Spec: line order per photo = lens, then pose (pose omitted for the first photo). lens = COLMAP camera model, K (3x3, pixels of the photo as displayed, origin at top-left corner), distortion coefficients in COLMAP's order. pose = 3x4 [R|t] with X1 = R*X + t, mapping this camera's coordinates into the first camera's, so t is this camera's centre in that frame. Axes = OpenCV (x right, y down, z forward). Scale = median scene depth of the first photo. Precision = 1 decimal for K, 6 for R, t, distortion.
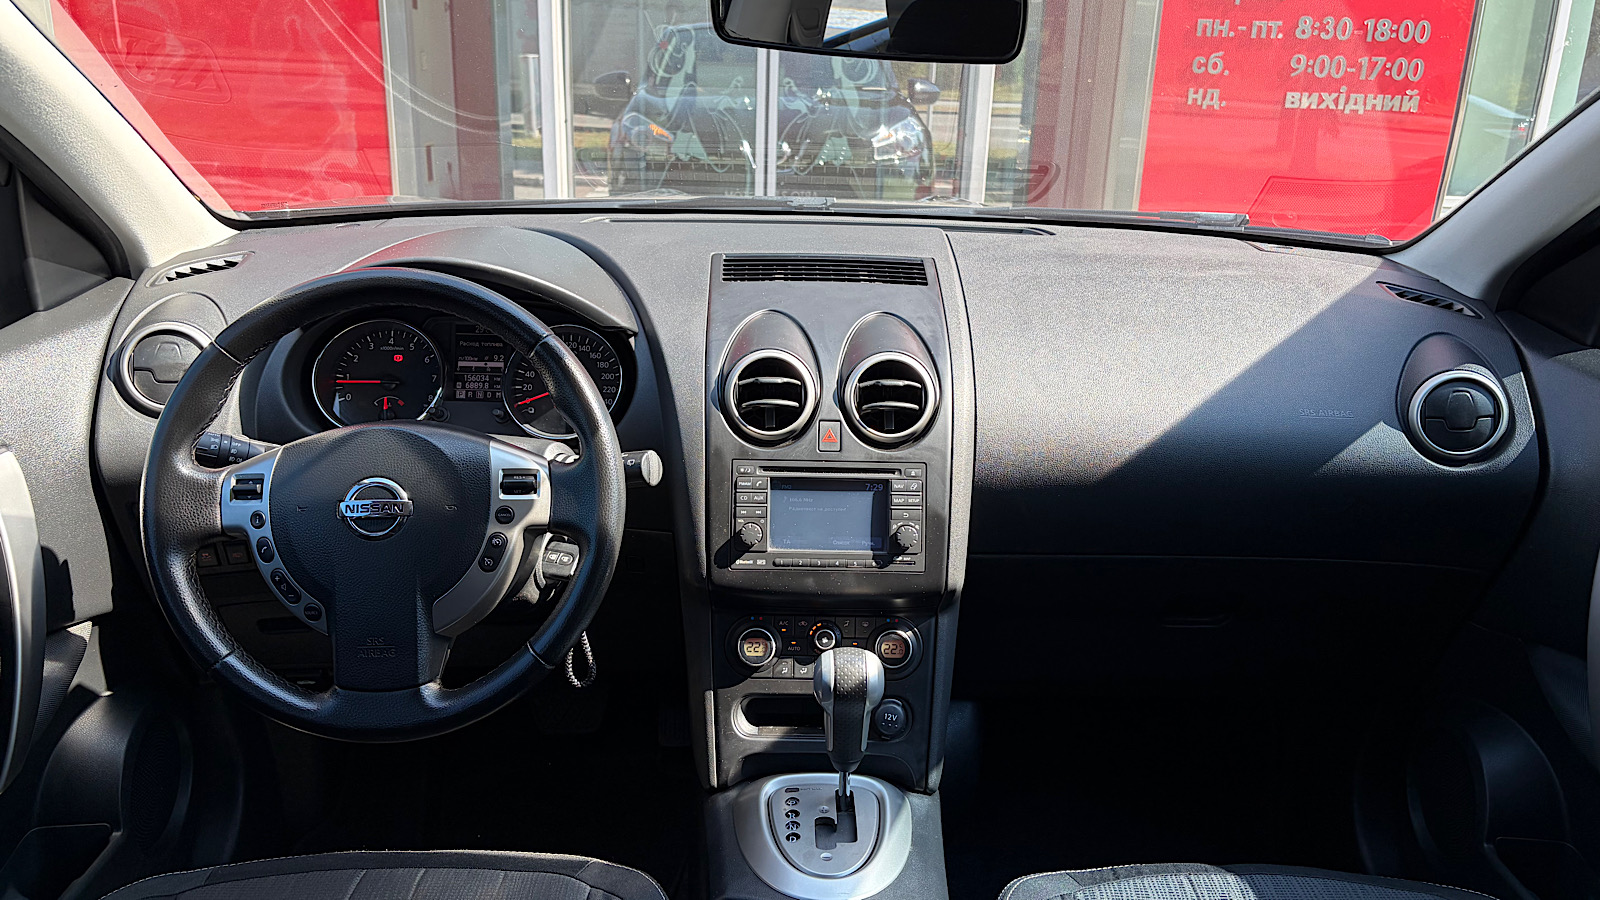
lens RADIAL K [[1272.2, 0, 795.8], [0, 1272.2, 452.5], [0, 0, 1]] dist [0.008627, -0.004190]
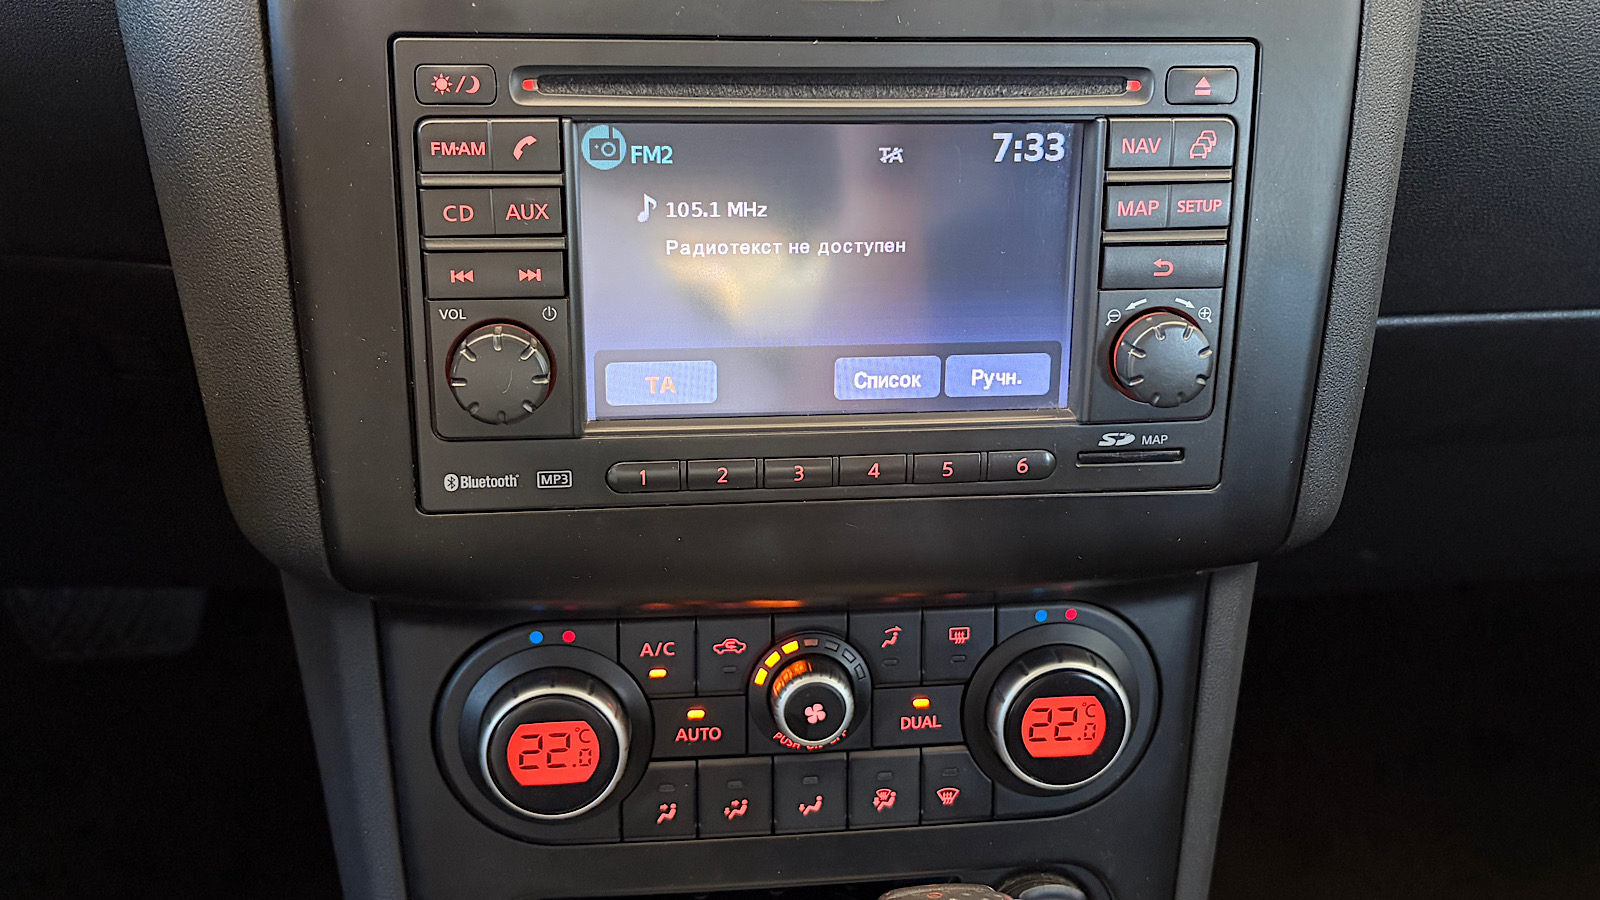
lens RADIAL K [[1630.8, 0, 808.2], [0, 1630.8, 433.3], [0, 0, 1]] dist [0.026150, 0.000000]
pose [[0.996546, -0.035146, 0.075234, -0.002469], [0.009295, 0.947533, 0.319524, -0.018742], [-0.082517, -0.317721, 0.944587, 0.706592]]
